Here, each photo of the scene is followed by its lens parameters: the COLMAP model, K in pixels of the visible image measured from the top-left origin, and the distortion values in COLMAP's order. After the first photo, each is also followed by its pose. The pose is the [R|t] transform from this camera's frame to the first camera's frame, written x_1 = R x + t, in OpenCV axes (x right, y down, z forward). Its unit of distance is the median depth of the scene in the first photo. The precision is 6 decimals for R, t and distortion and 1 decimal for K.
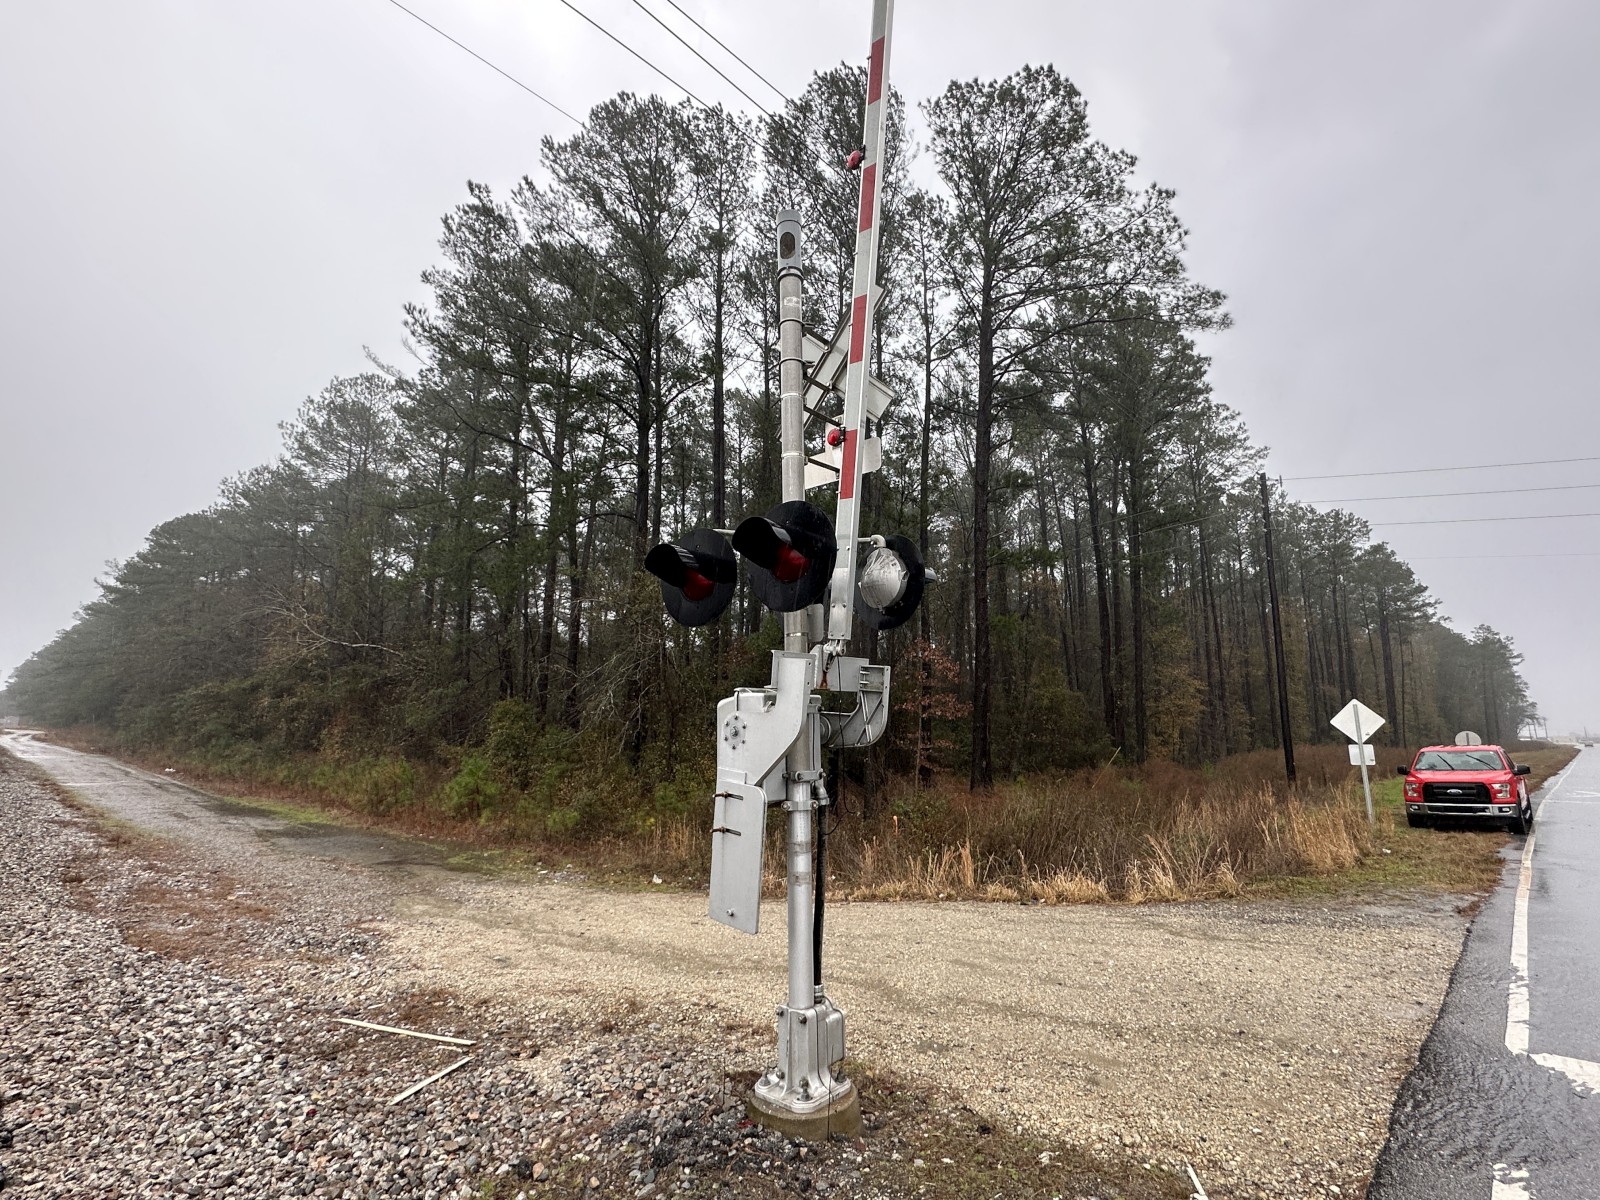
lens RADIAL K [[757.3, 0, 800.0], [0, 757.3, 600.0], [0, 0, 1]] dist [0.001619, 0.000259]
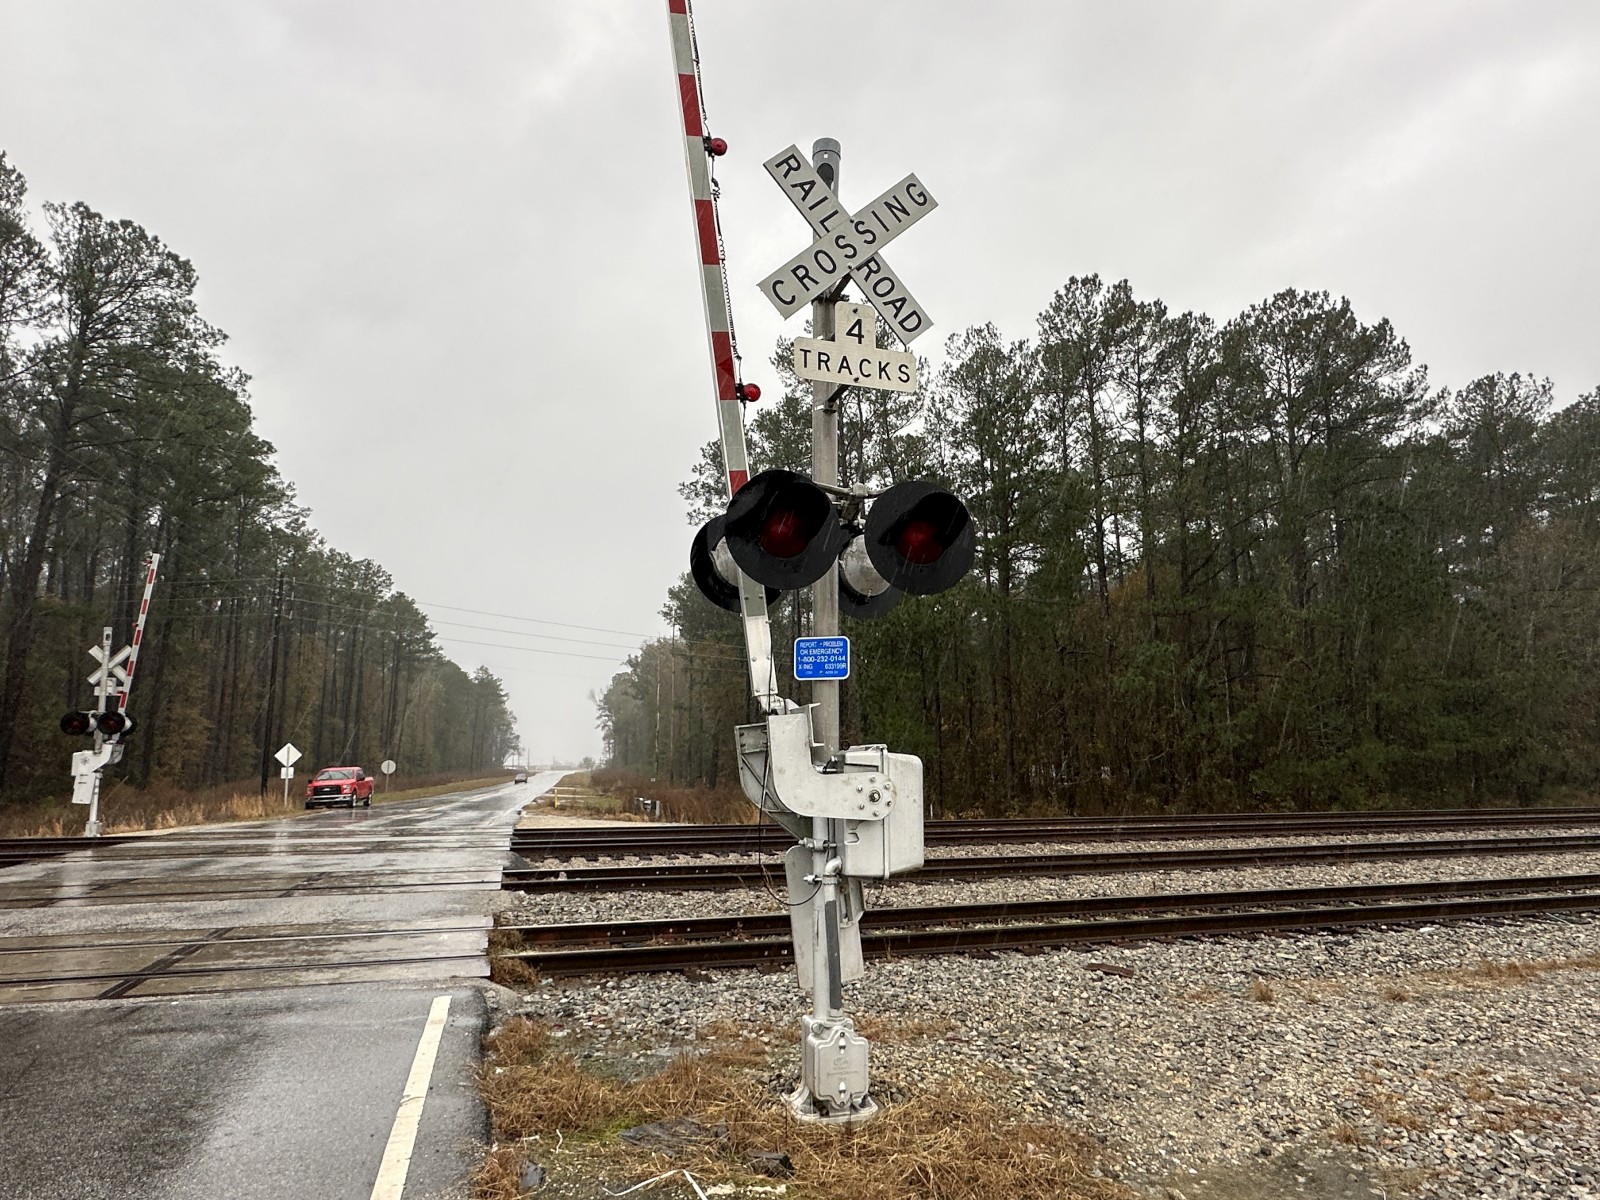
lens RADIAL K [[950.0, 0, 804.7], [0, 950.0, 608.0], [0, 0, 1]] dist [-0.000305, 0.000434]
pose [[0.507298, 0.128436, 0.852146, -0.284543], [-0.136027, 0.988369, -0.067989, -0.090926], [-0.850968, -0.081424, 0.518868, -0.542790]]
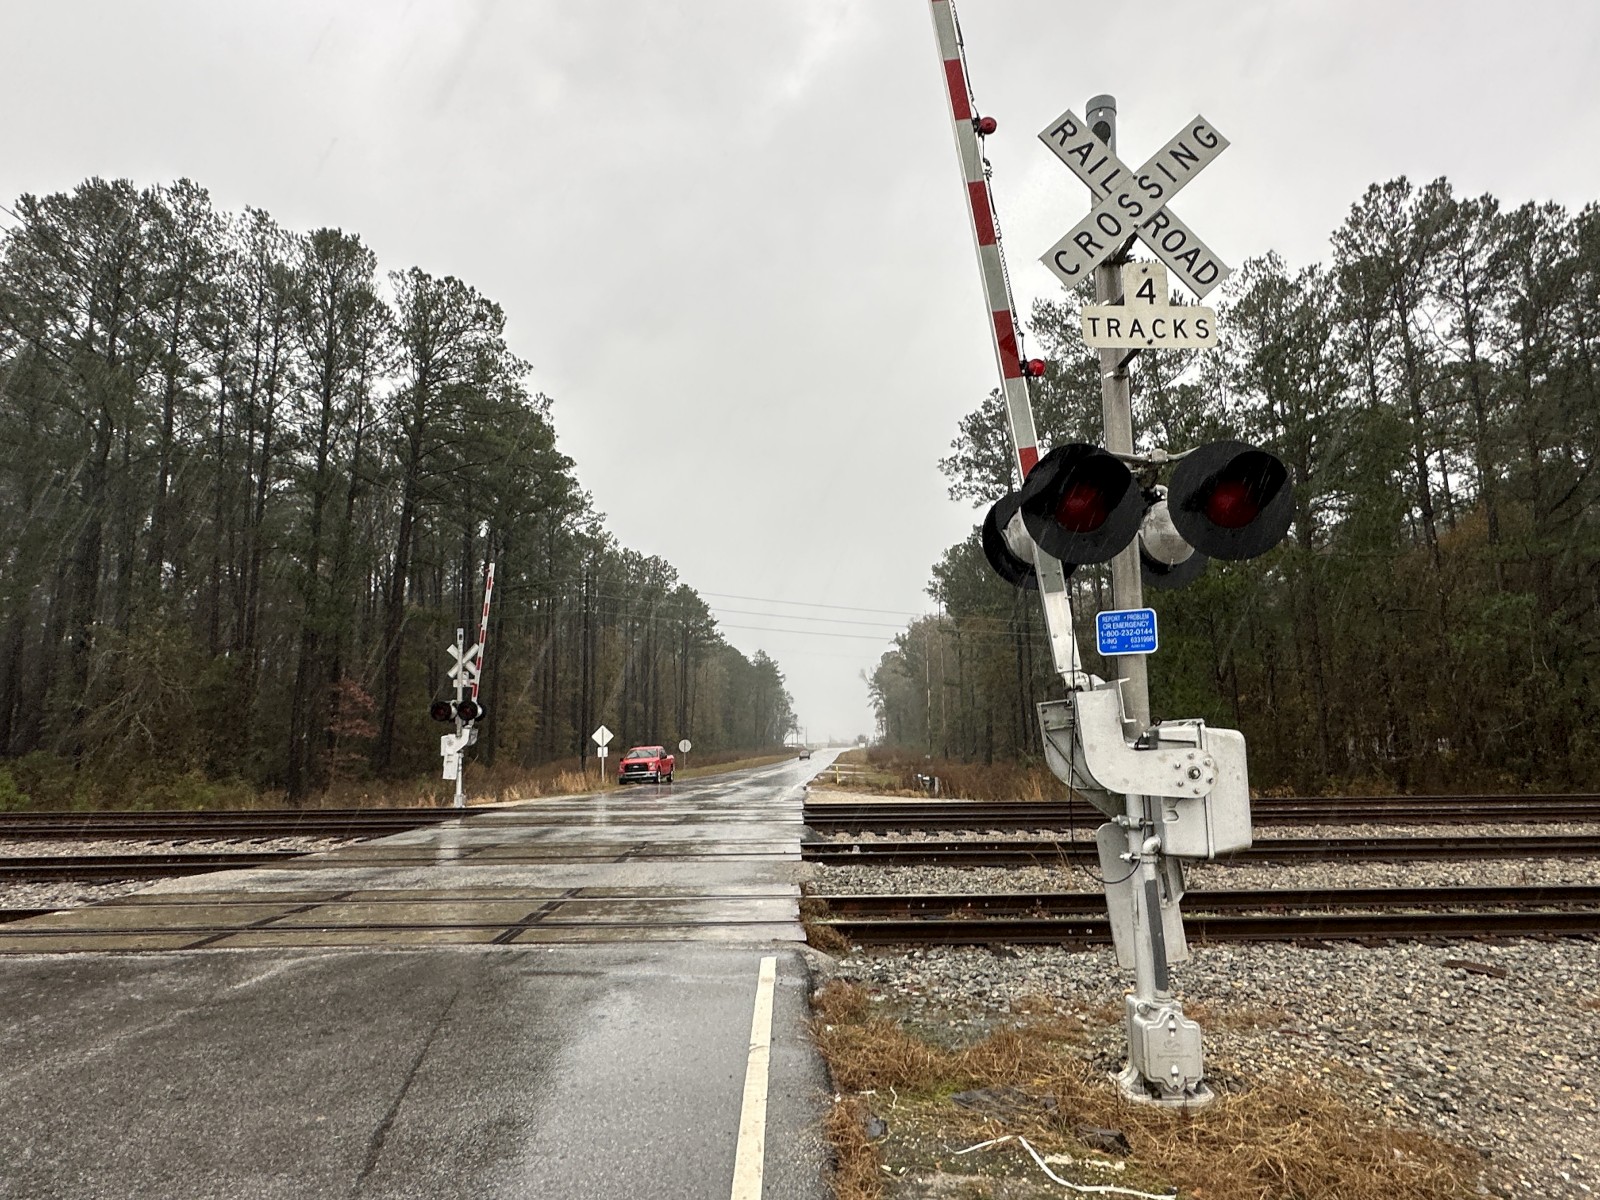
lens RADIAL K [[950.6, 0, 800.0], [0, 950.6, 600.0], [0, 0, 1]] dist [-0.000453, 0.000898]
pose [[0.729751, 0.082657, 0.678698, -0.288908], [-0.094527, 0.995330, -0.019581, -0.090937], [-0.677147, -0.049866, 0.734157, -0.541608]]
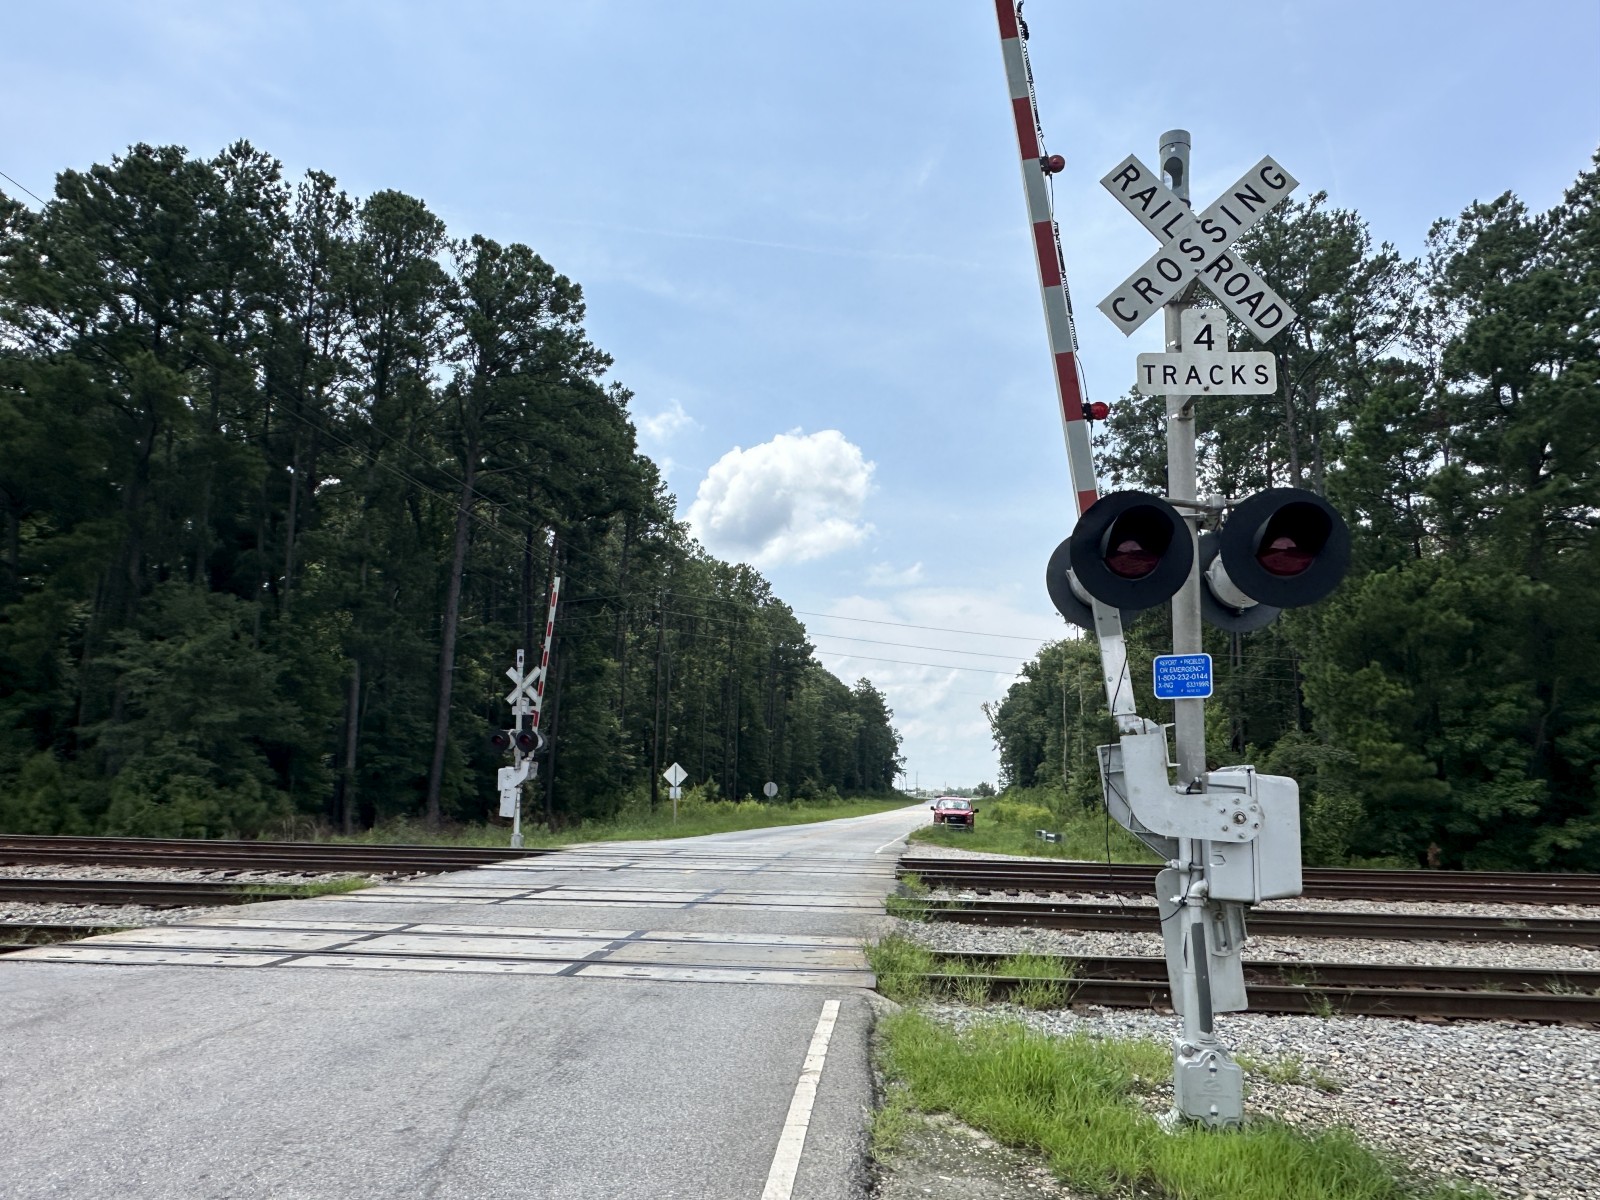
lens RADIAL K [[1134.0, 0, 790.2], [0, 1134.0, 620.5], [0, 0, 1]] dist [-0.002754, 0.001160]
pose [[0.796960, 0.092678, 0.596880, -0.300513], [-0.110408, 0.993862, -0.006901, -0.093305], [-0.593856, -0.060400, 0.802301, -0.562850]]
